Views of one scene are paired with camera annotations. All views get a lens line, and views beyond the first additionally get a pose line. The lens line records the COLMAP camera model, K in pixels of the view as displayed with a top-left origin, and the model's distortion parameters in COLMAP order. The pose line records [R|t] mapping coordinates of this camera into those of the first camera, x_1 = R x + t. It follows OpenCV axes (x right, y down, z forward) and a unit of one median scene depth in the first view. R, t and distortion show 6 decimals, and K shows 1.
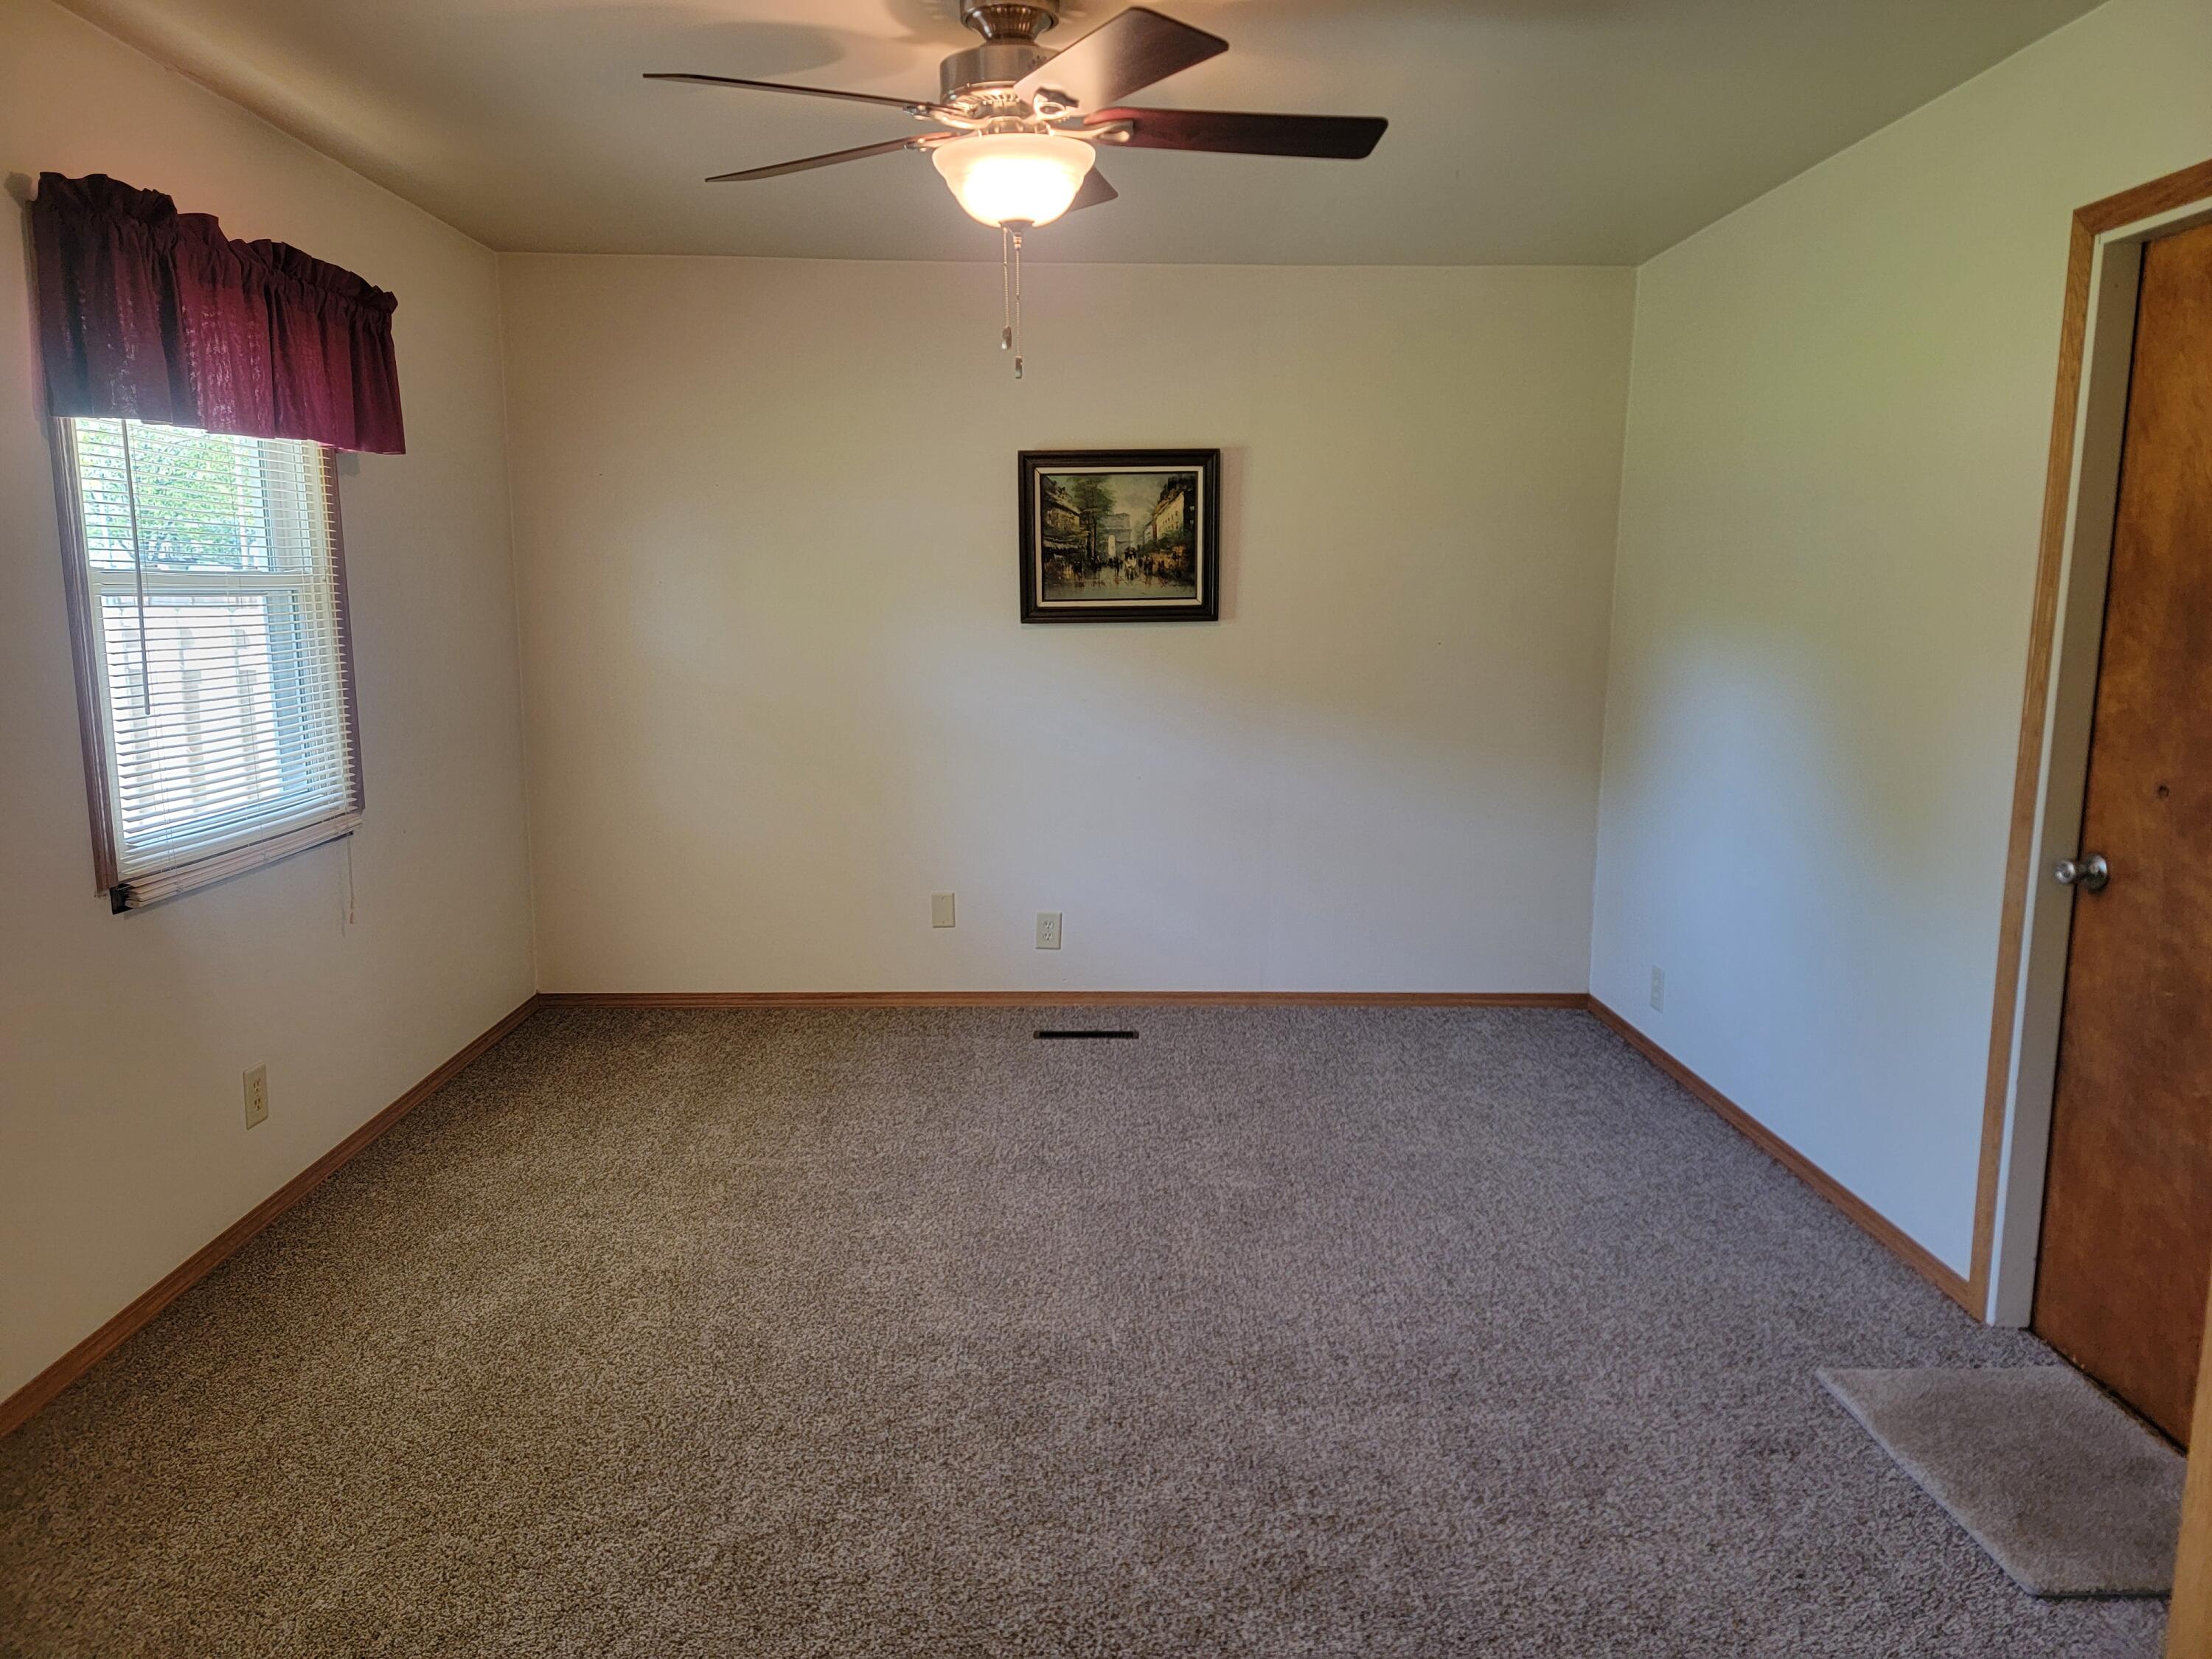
lens RADIAL K [[1518.5, 0, 1106.0], [0, 1518.5, 829.5], [0, 0, 1]] dist [0.008333, 0.001478]
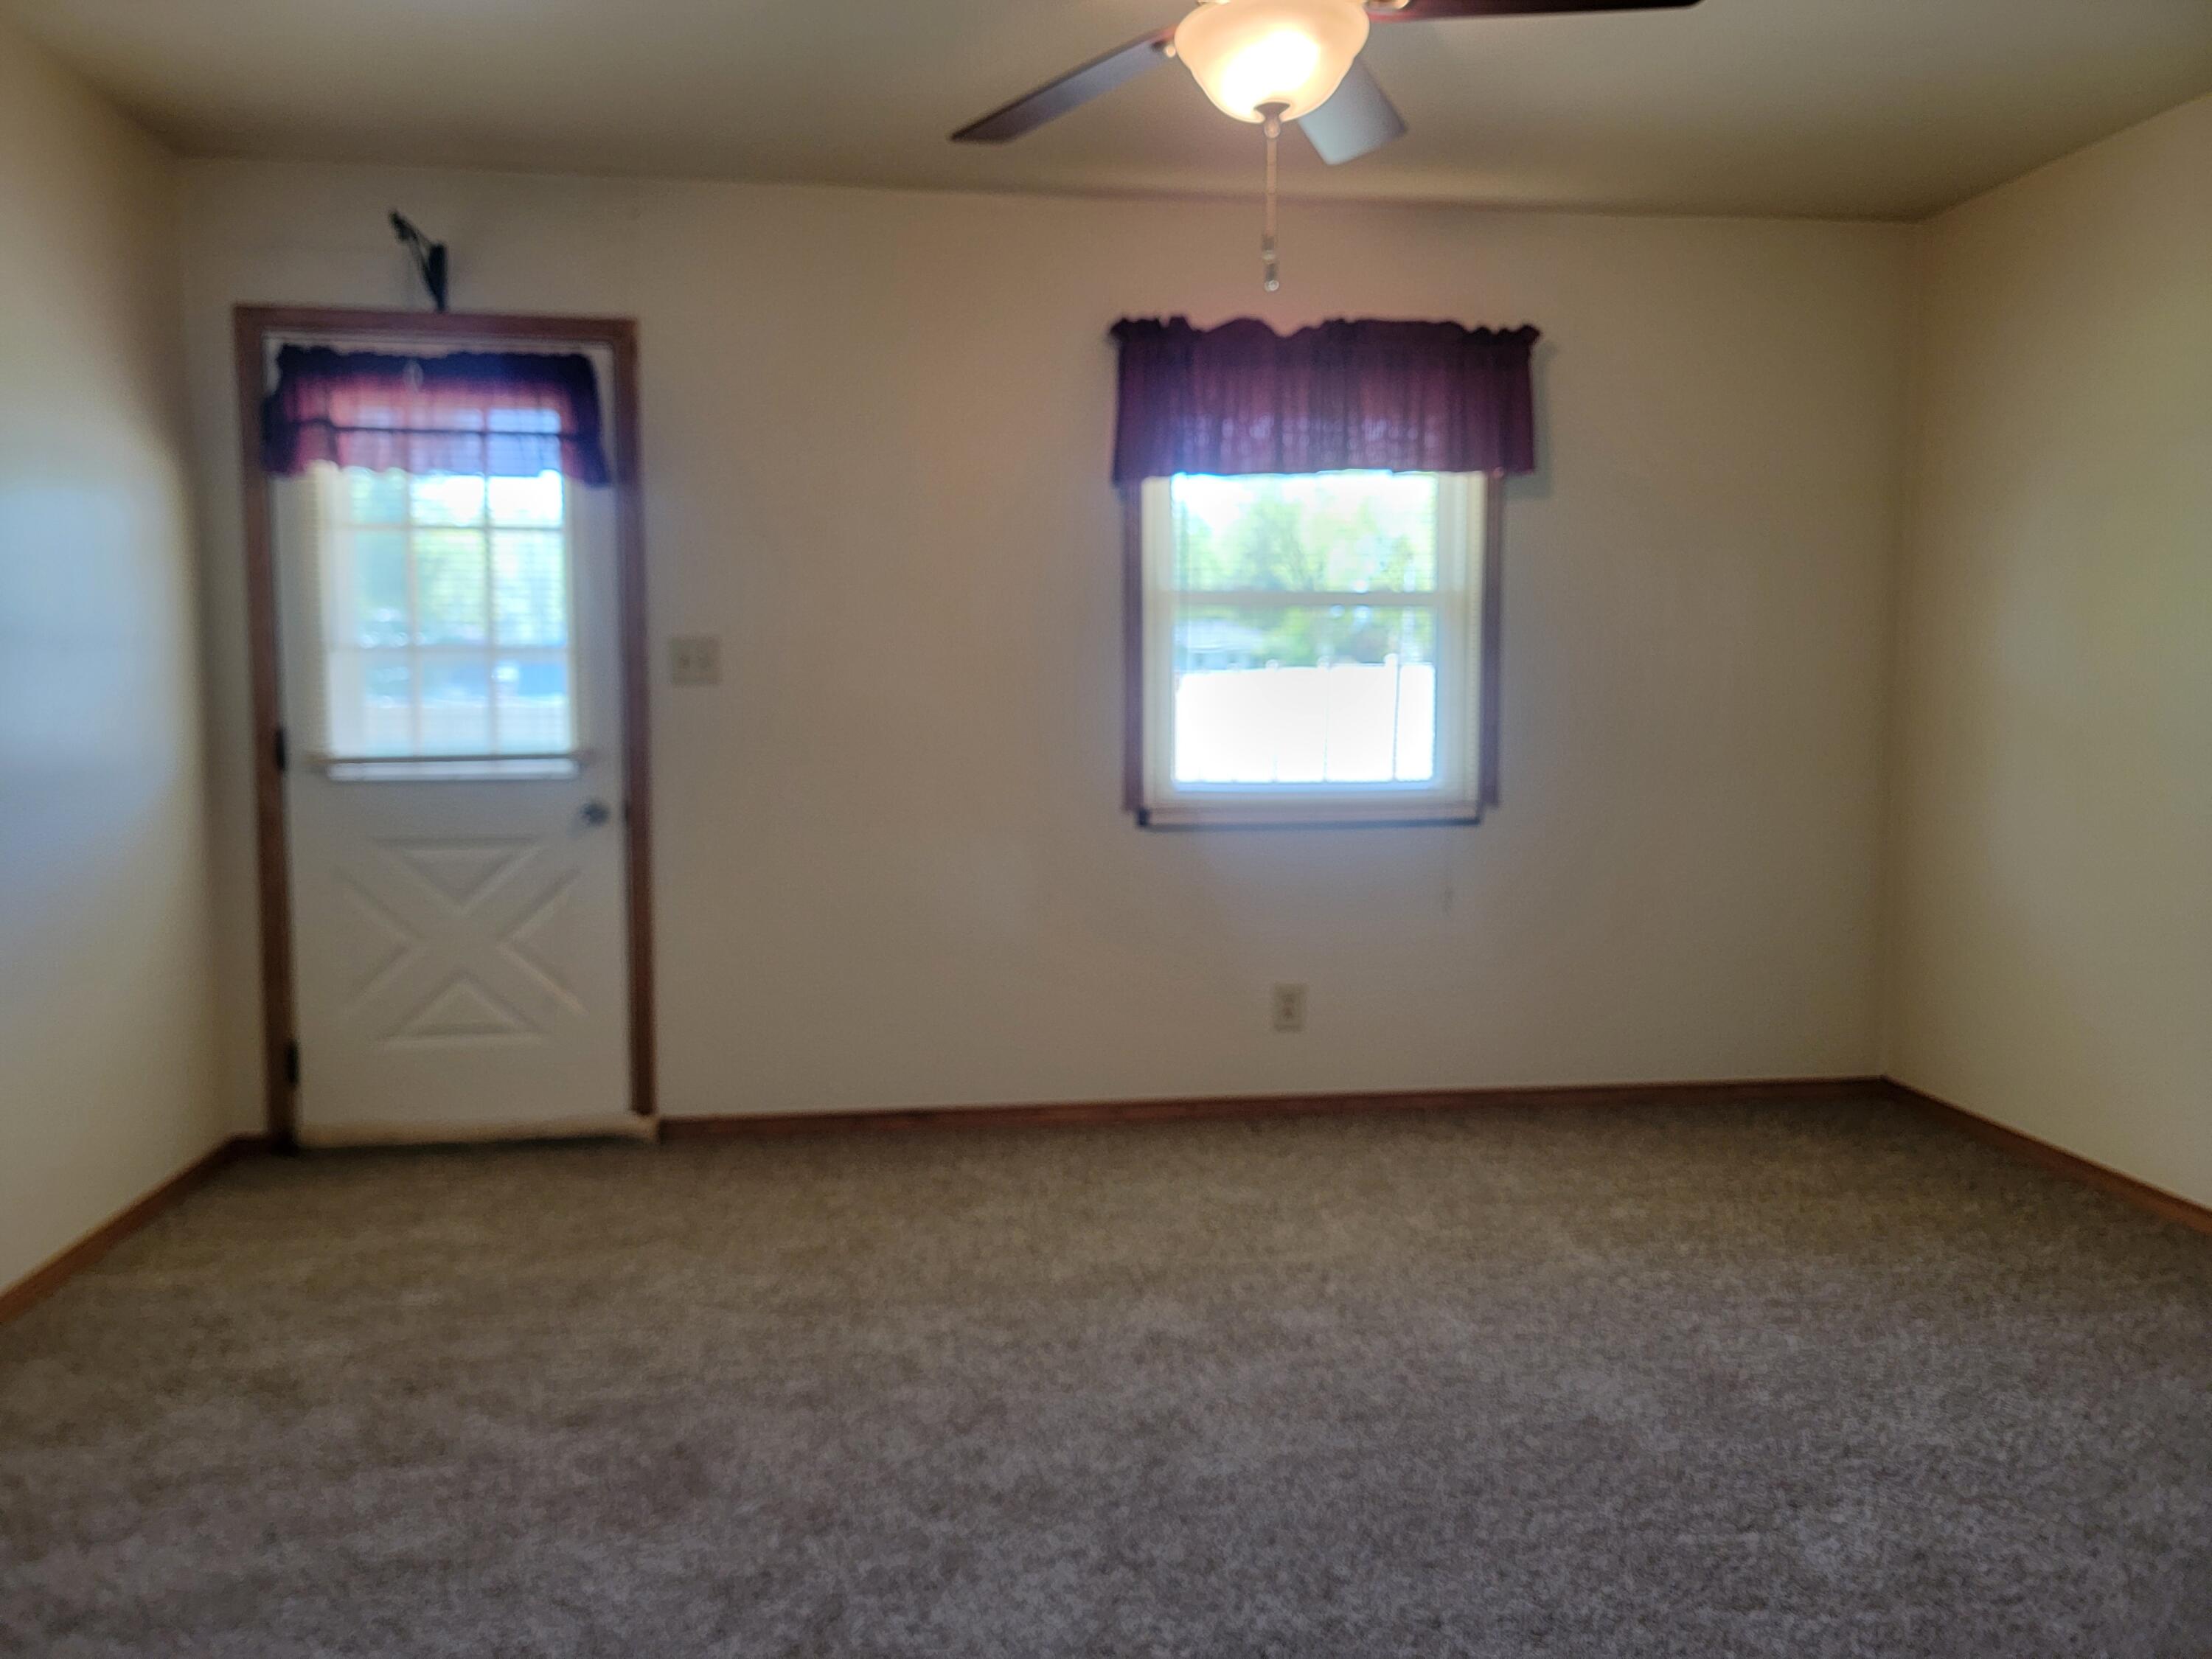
lens RADIAL K [[1518.5, 0, 1106.0], [0, 1518.5, 829.5], [0, 0, 1]] dist [0.008333, 0.001478]
pose [[0.103436, 0.094694, -0.990118, 0.608884], [-0.158262, 0.984342, 0.077609, -0.039410], [0.981964, 0.148671, 0.116803, 0.650339]]
